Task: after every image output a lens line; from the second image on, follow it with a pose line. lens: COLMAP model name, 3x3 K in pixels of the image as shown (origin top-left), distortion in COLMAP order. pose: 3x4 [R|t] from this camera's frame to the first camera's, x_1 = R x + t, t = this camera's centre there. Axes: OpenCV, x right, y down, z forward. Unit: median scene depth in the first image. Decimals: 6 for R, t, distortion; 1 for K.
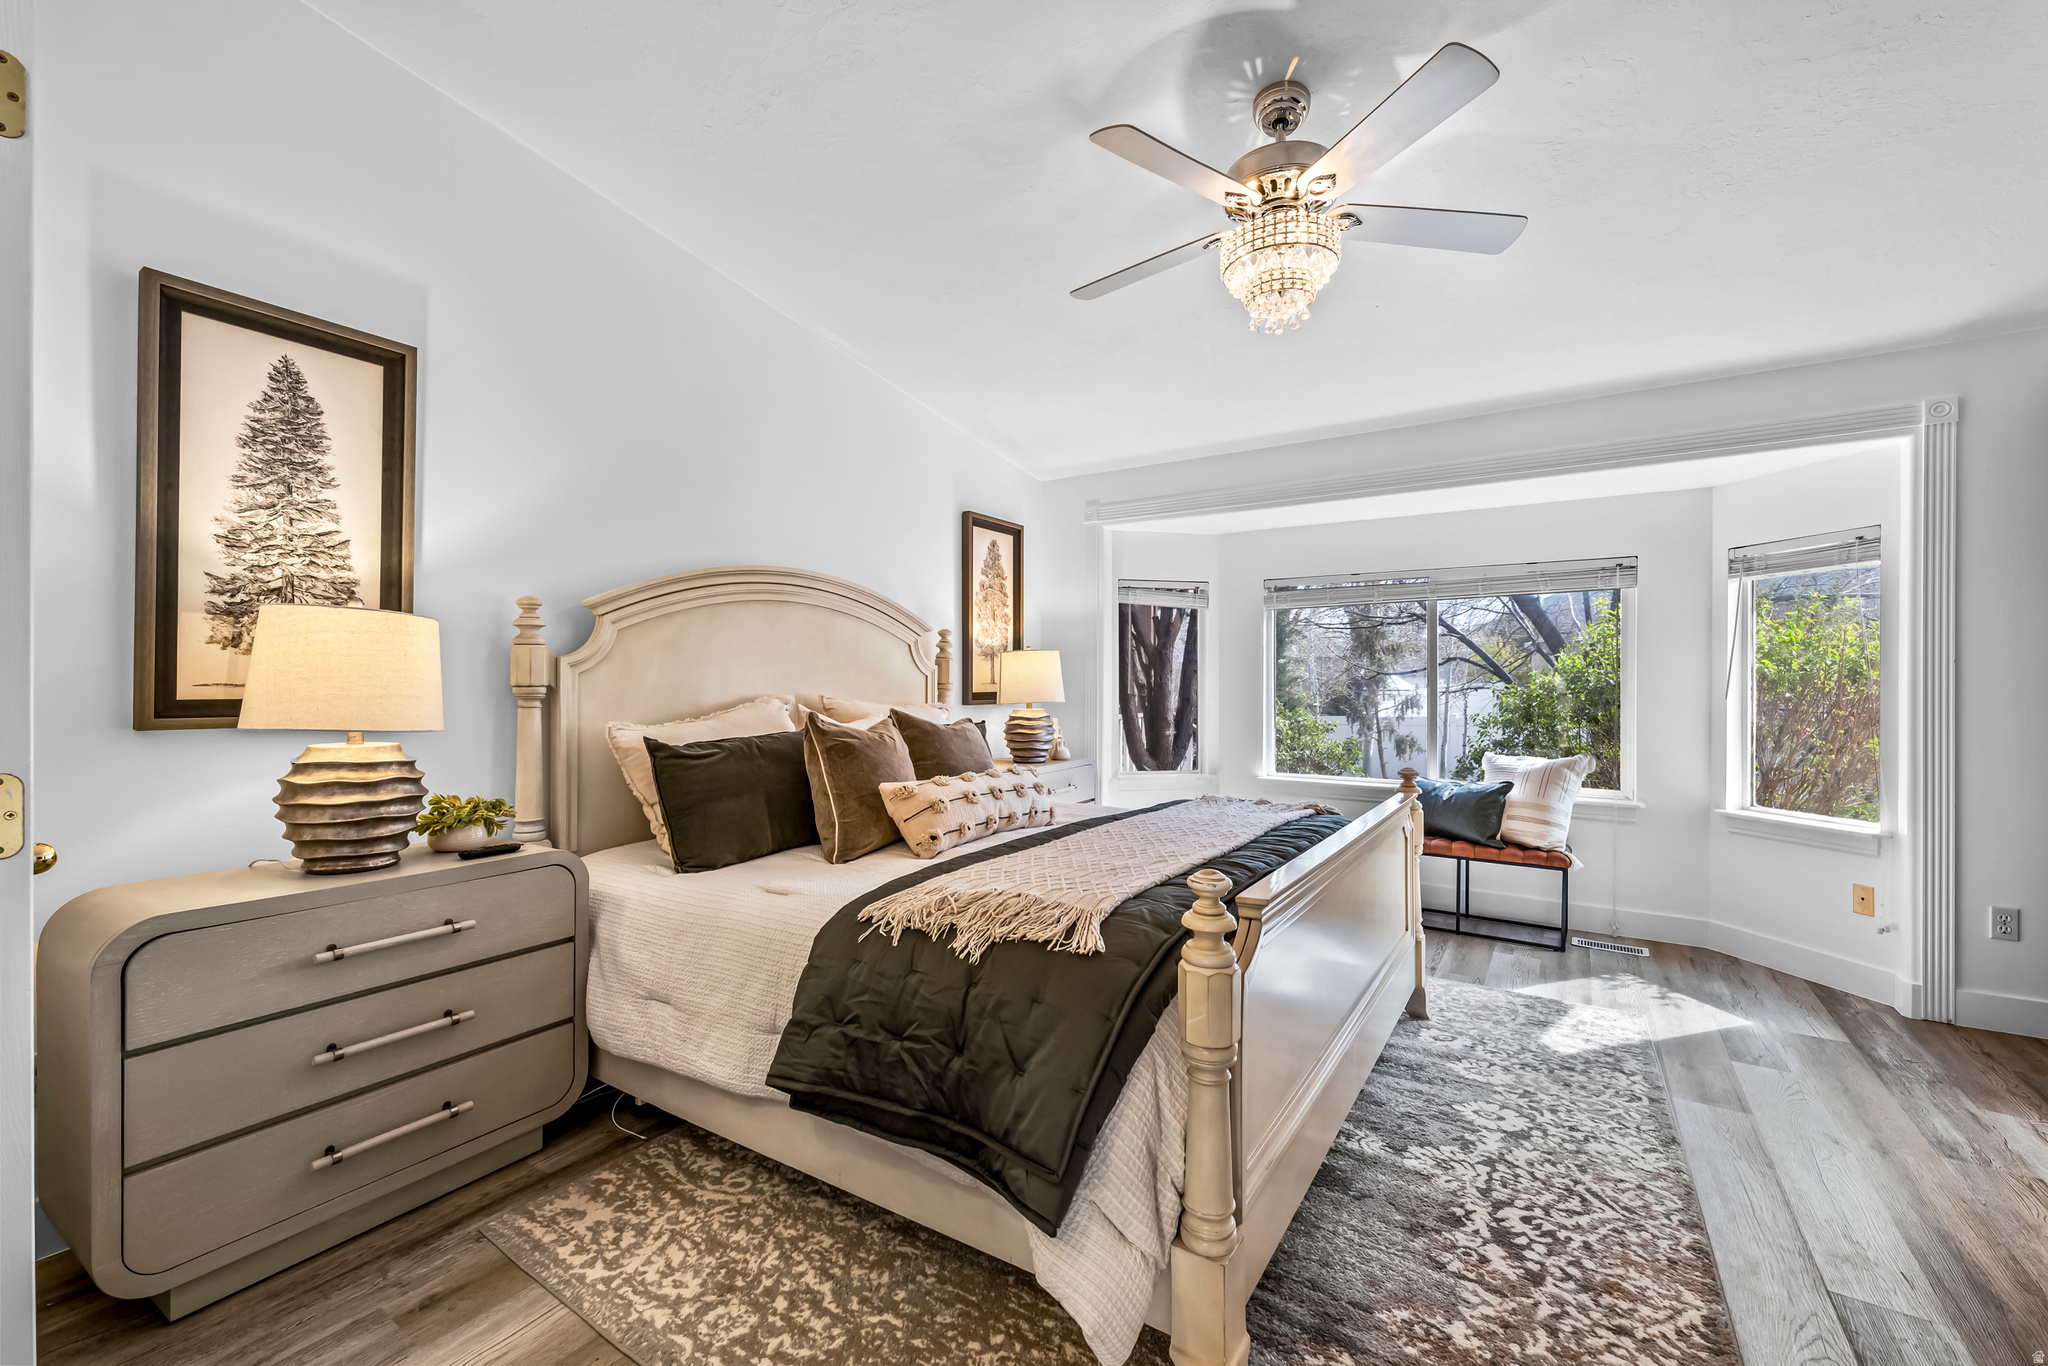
lens RADIAL K [[834.1, 0, 1026.4], [0, 834.1, 683.5], [0, 0, 1]] dist [-0.002262, 0.000578]
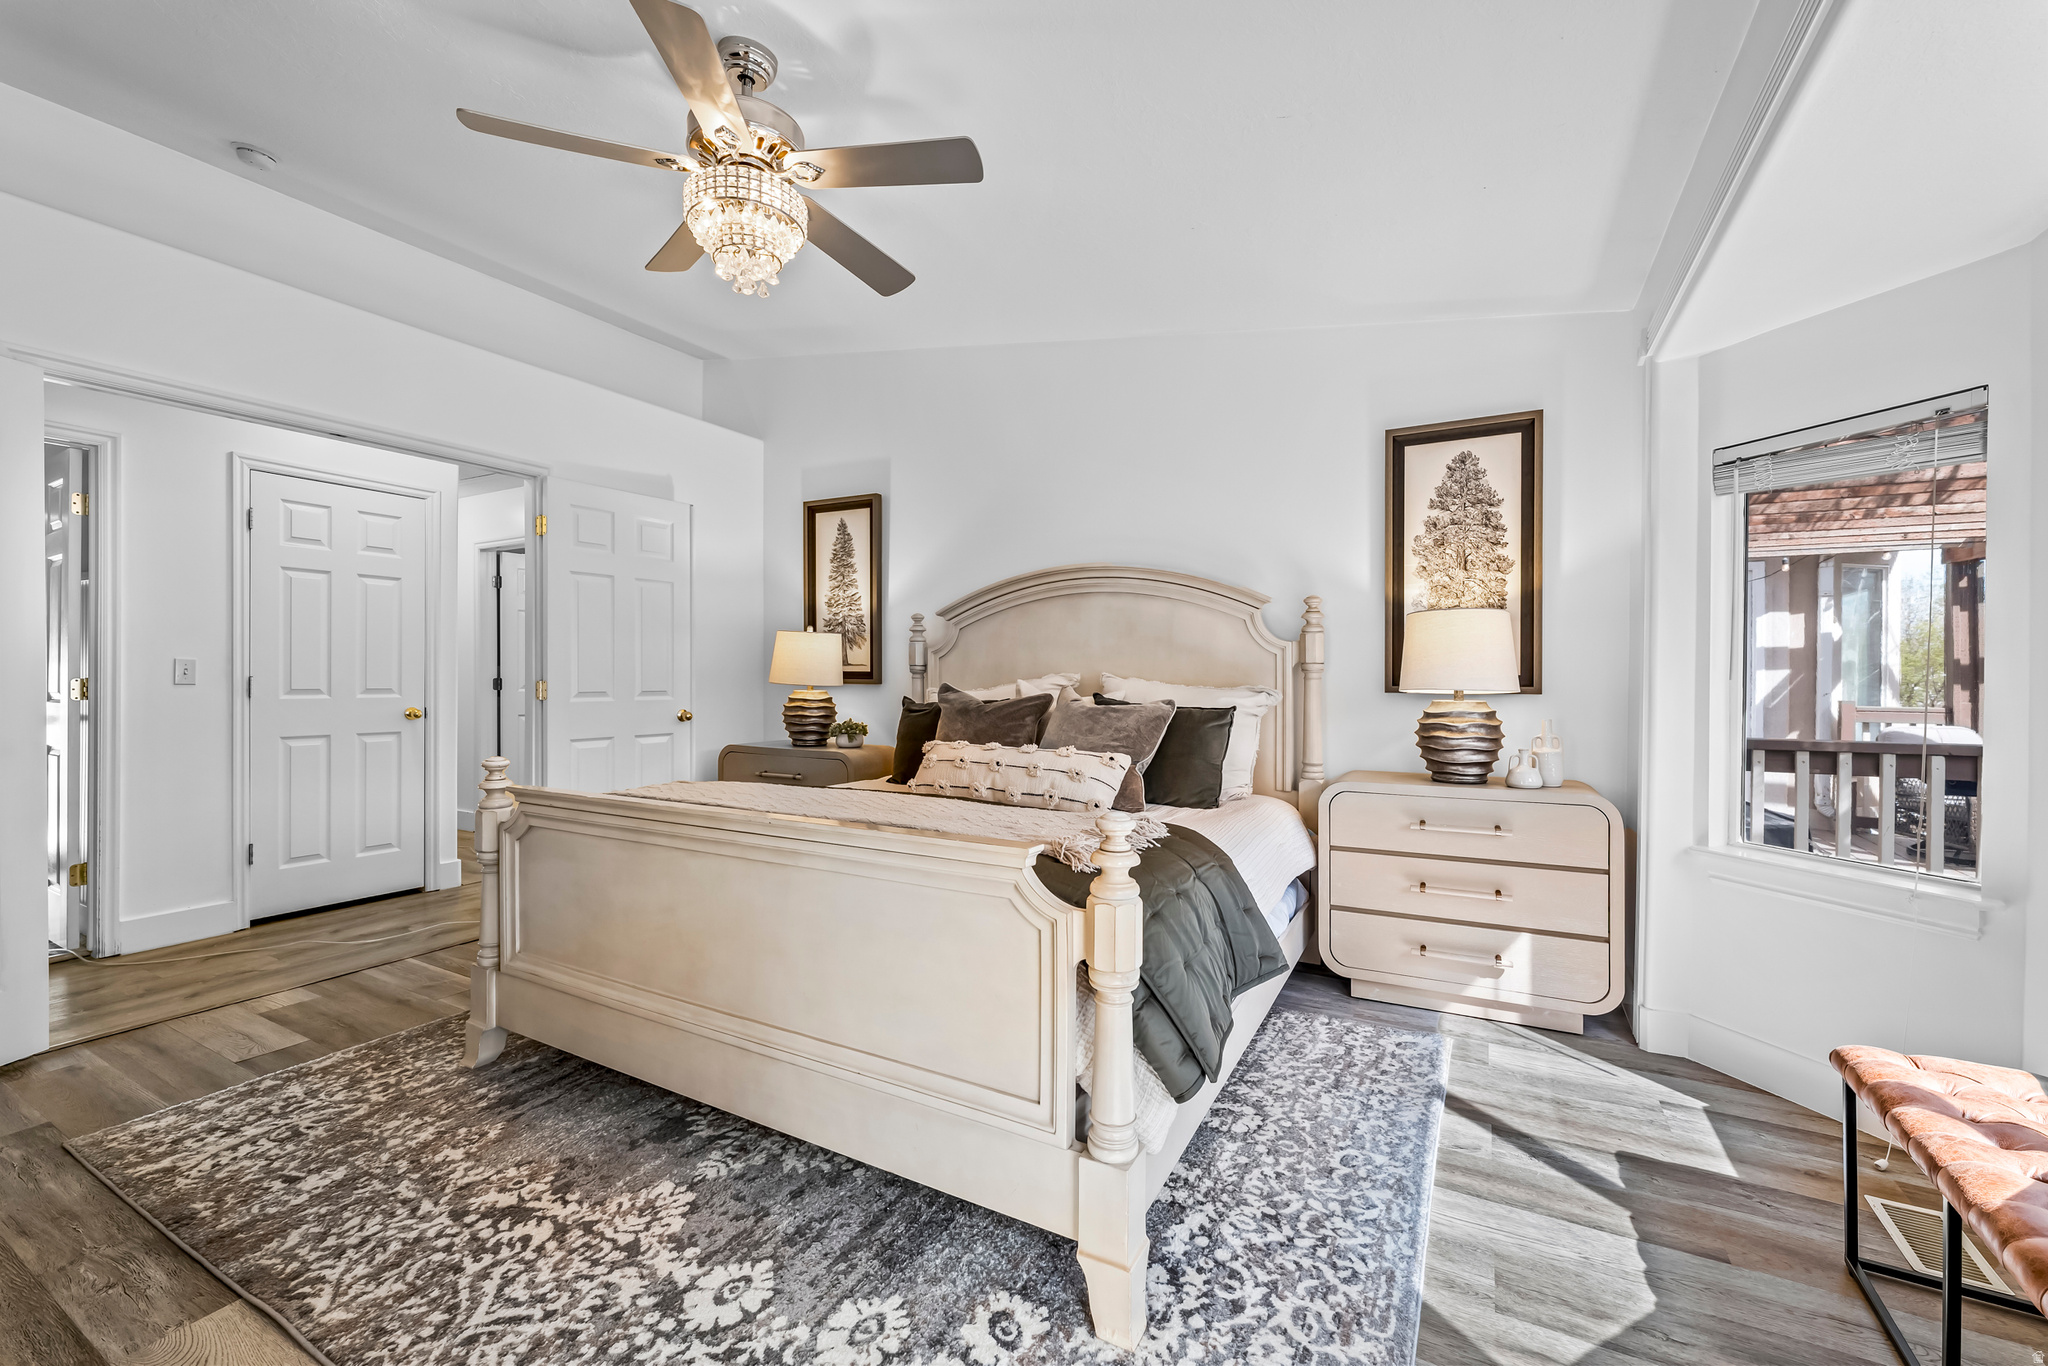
lens RADIAL K [[834.1, 0, 1021.3], [0, 834.1, 686.4], [0, 0, 1]] dist [-0.002262, 0.000578]
pose [[0.072074, 0.011652, -0.997331, 1.498906], [-0.005925, 0.999919, 0.011254, 0.032785], [0.997382, 0.005098, 0.072137, 1.436866]]
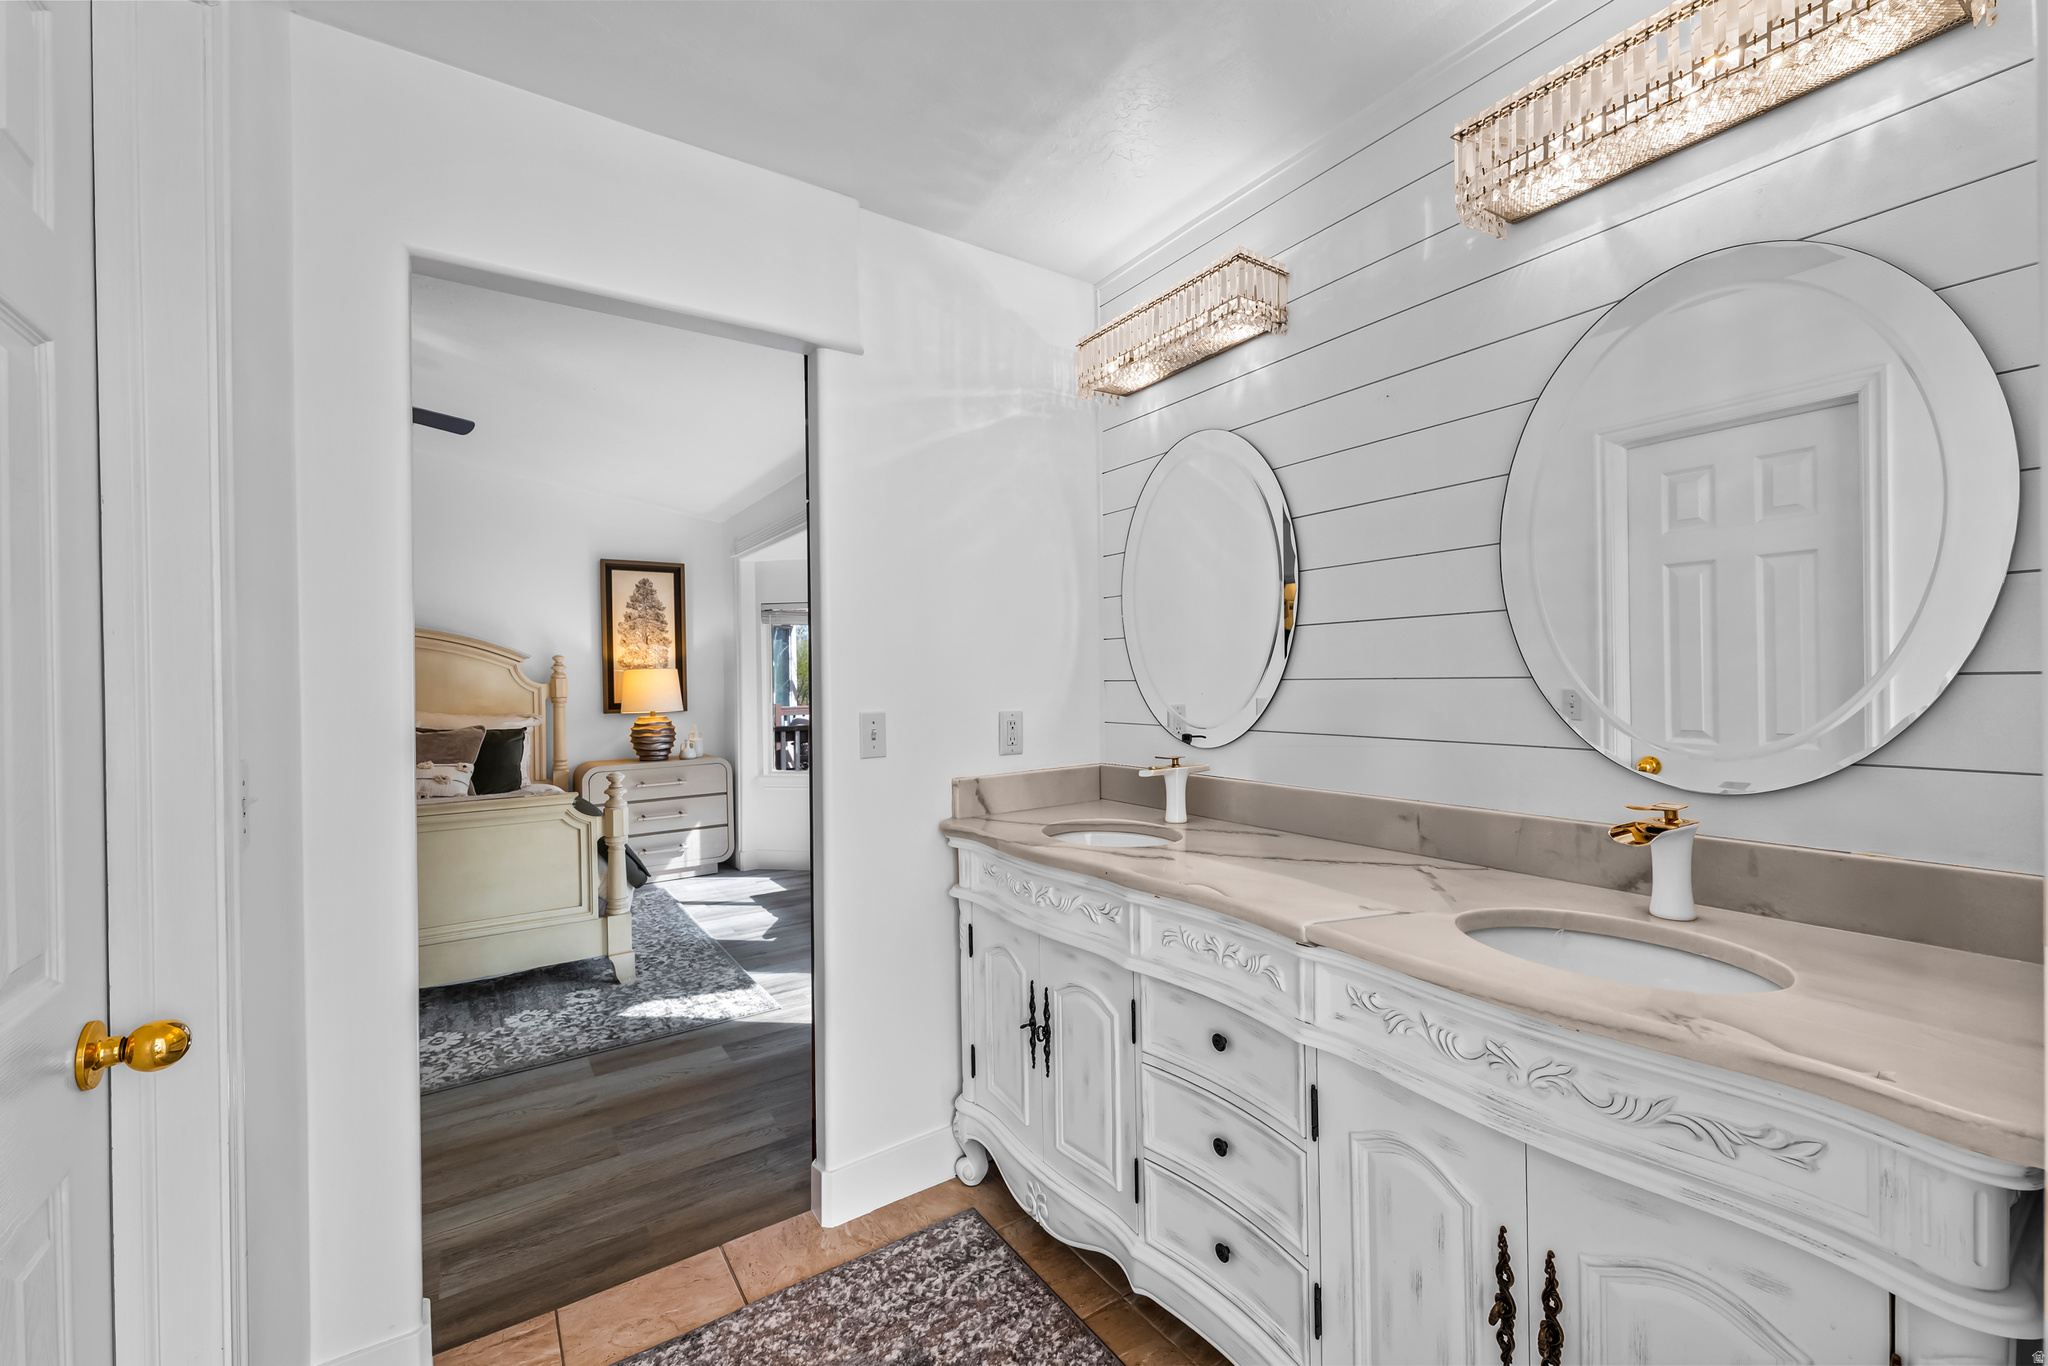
lens RADIAL K [[834.1, 0, 1033.7], [0, 834.1, 680.6], [0, 0, 1]] dist [-0.002262, 0.000578]
pose [[0.925822, -0.009239, -0.377846, 2.326421], [0.010481, 0.999944, 0.001230, -0.042133], [0.377814, -0.005099, 0.925868, 0.185422]]
